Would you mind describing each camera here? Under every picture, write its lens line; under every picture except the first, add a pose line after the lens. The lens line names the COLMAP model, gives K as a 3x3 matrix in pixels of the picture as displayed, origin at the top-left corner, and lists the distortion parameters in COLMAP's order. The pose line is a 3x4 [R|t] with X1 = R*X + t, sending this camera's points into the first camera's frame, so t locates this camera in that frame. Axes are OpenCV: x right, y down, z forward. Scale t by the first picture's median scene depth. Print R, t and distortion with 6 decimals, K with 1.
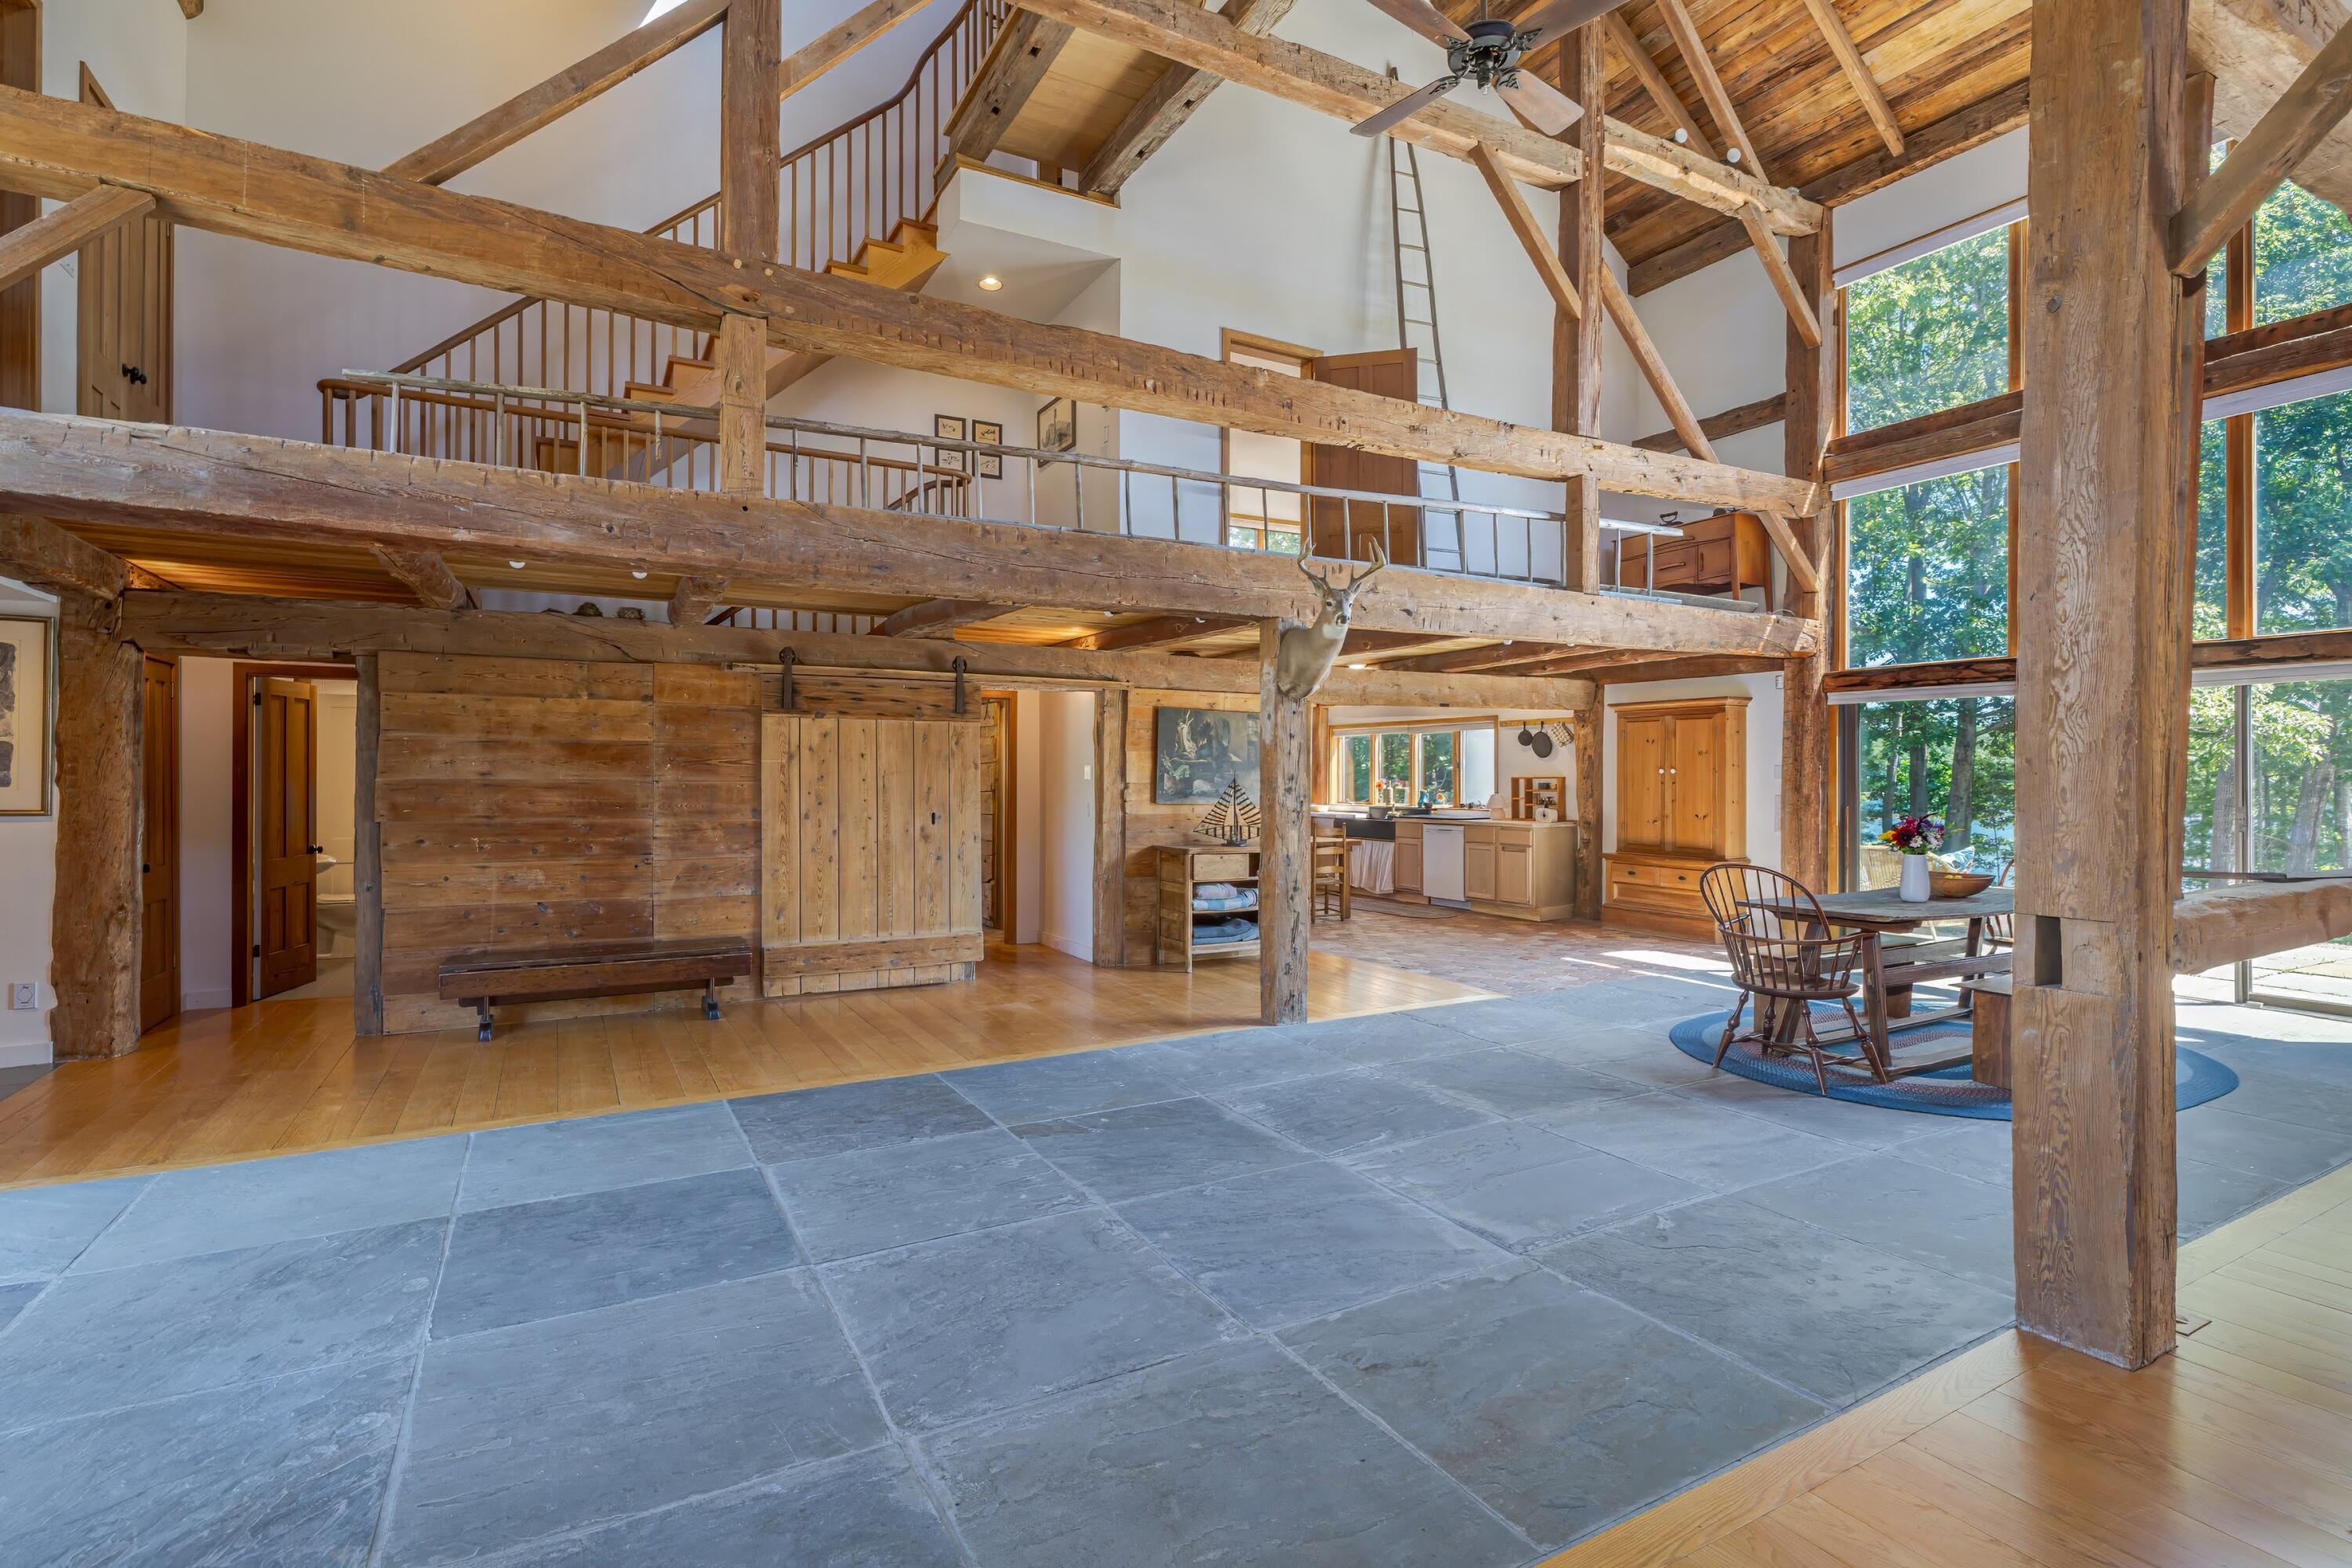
lens RADIAL K [[1119.2, 0, 1184.6], [0, 1119.2, 777.1], [0, 0, 1]] dist [-0.000006, 0.000125]
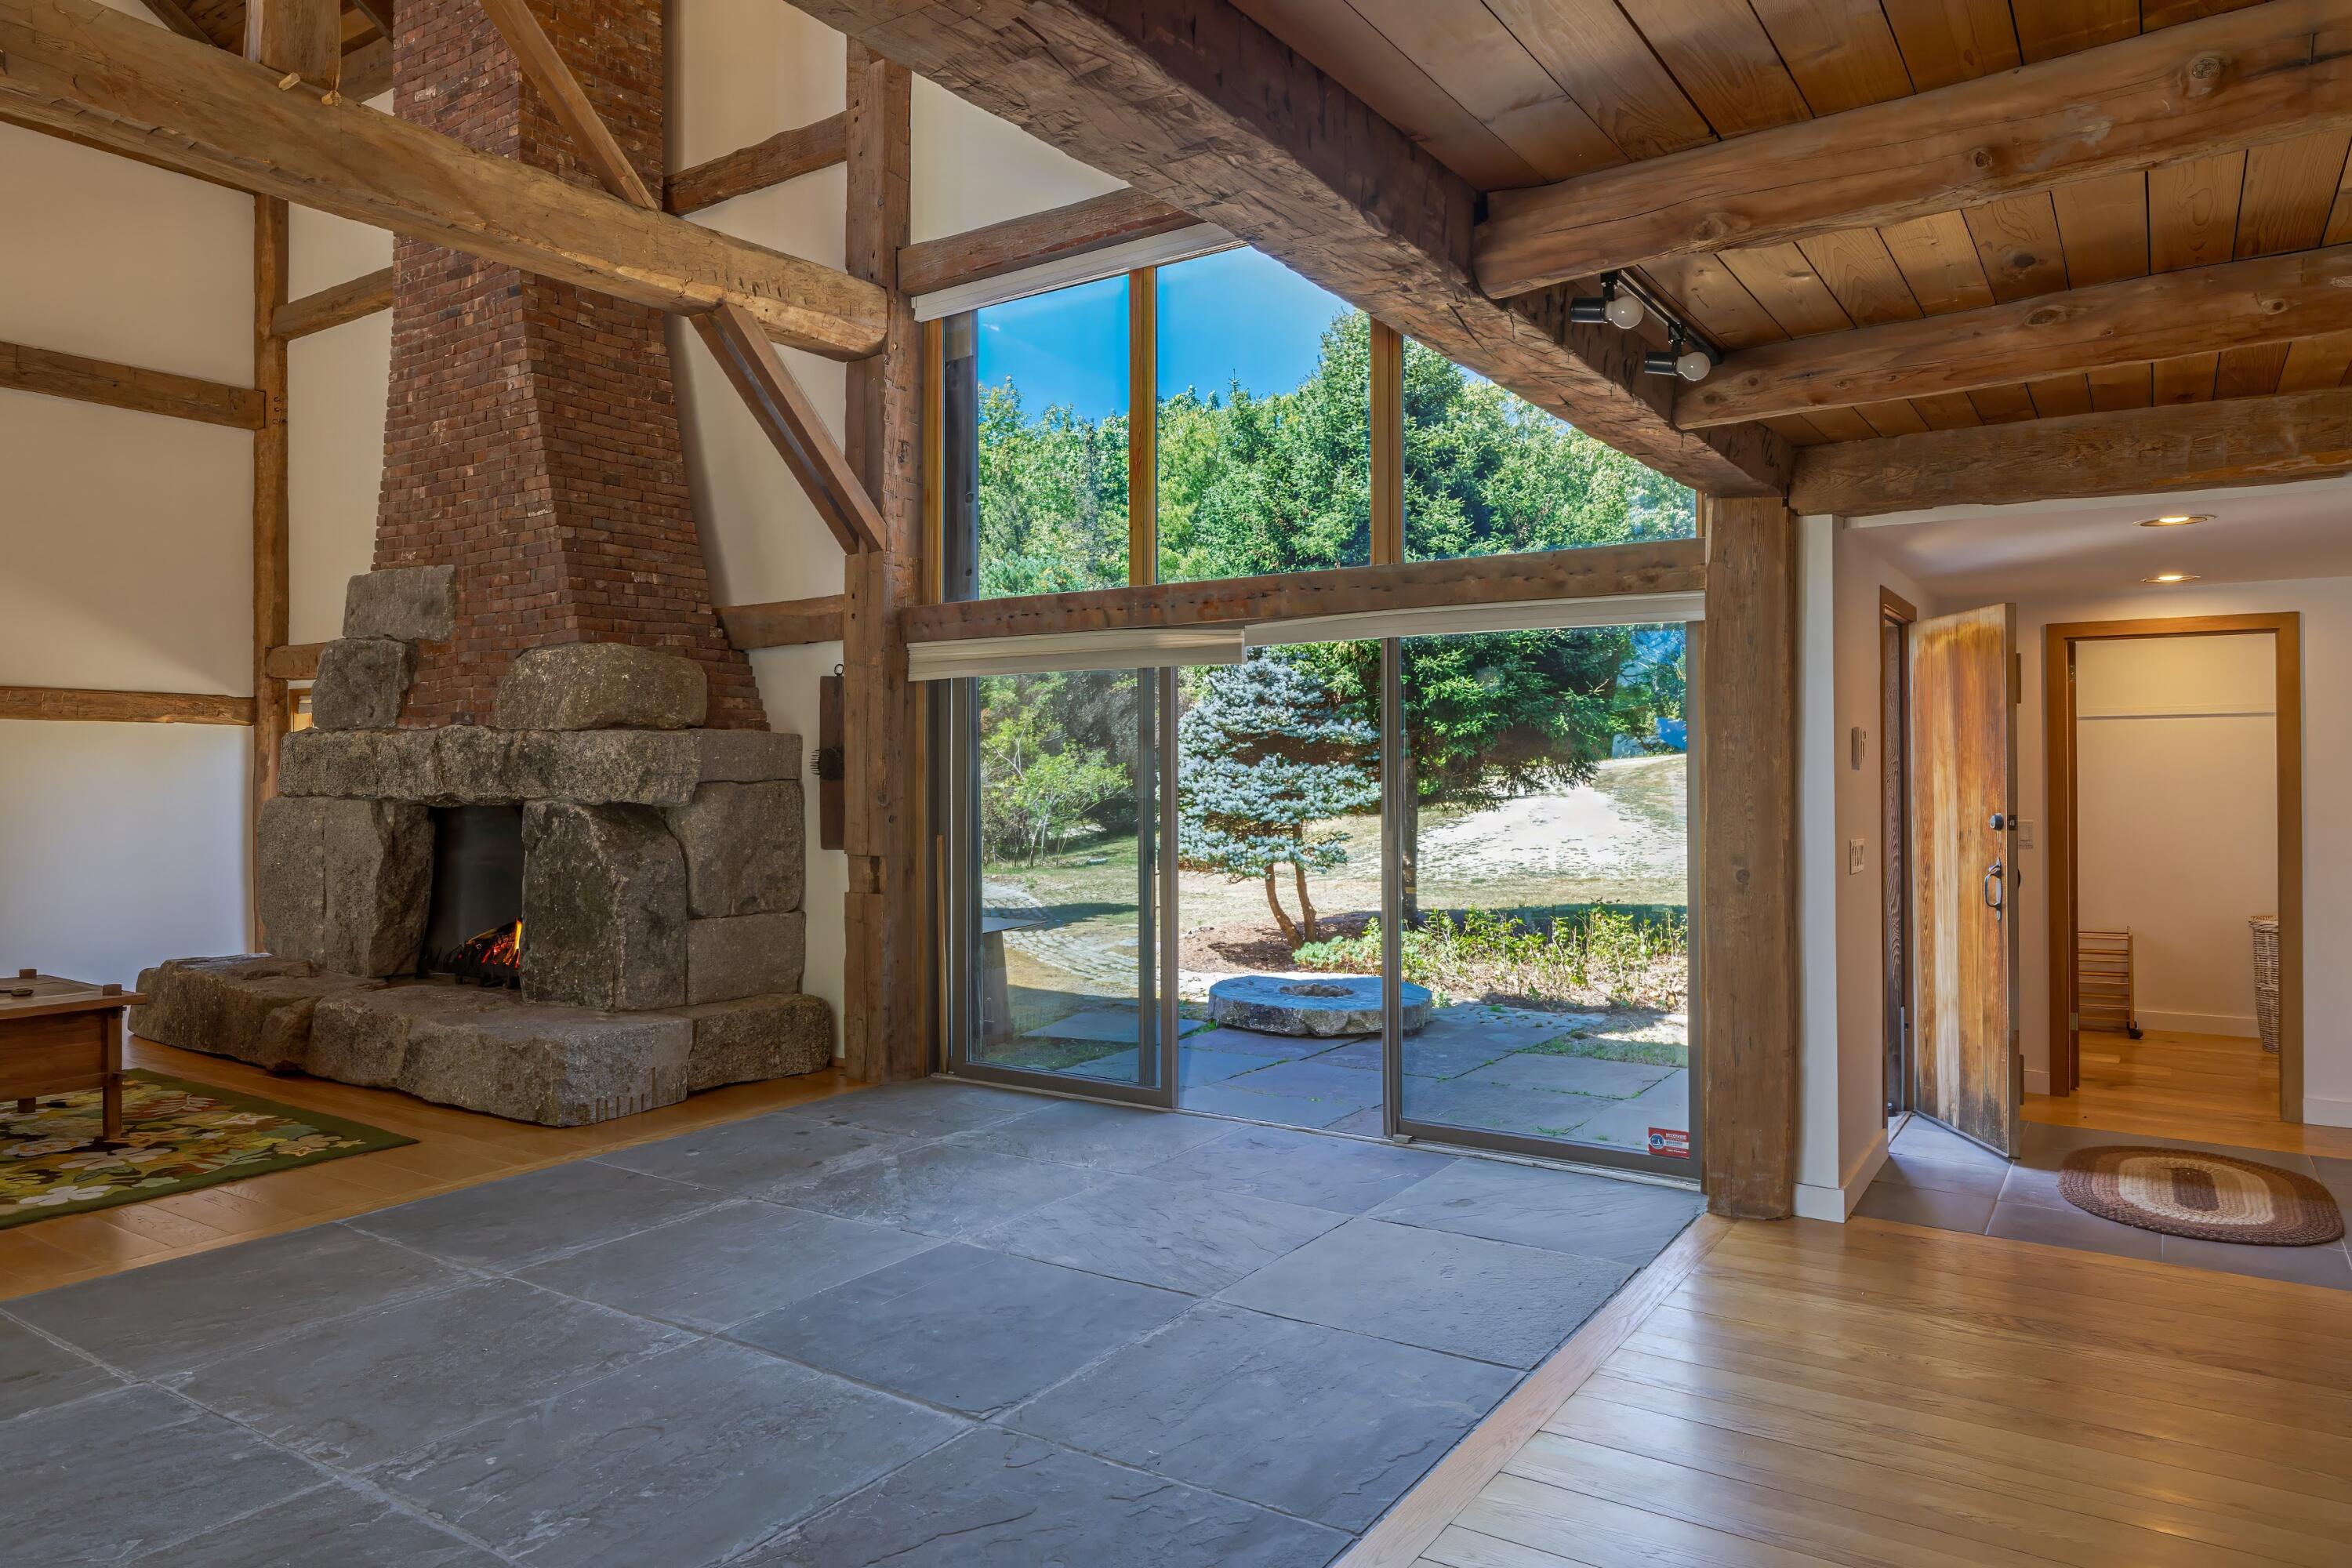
lens RADIAL K [[1483.1, 0, 1176.0], [0, 1483.1, 775.6], [0, 0, 1]] dist [0.003384, 0.000357]
pose [[-0.892171, -0.000687, -0.451697, -0.131652], [-0.001294, 0.999999, 0.001036, -0.017197], [0.451696, 0.001509, -0.892171, 2.297484]]
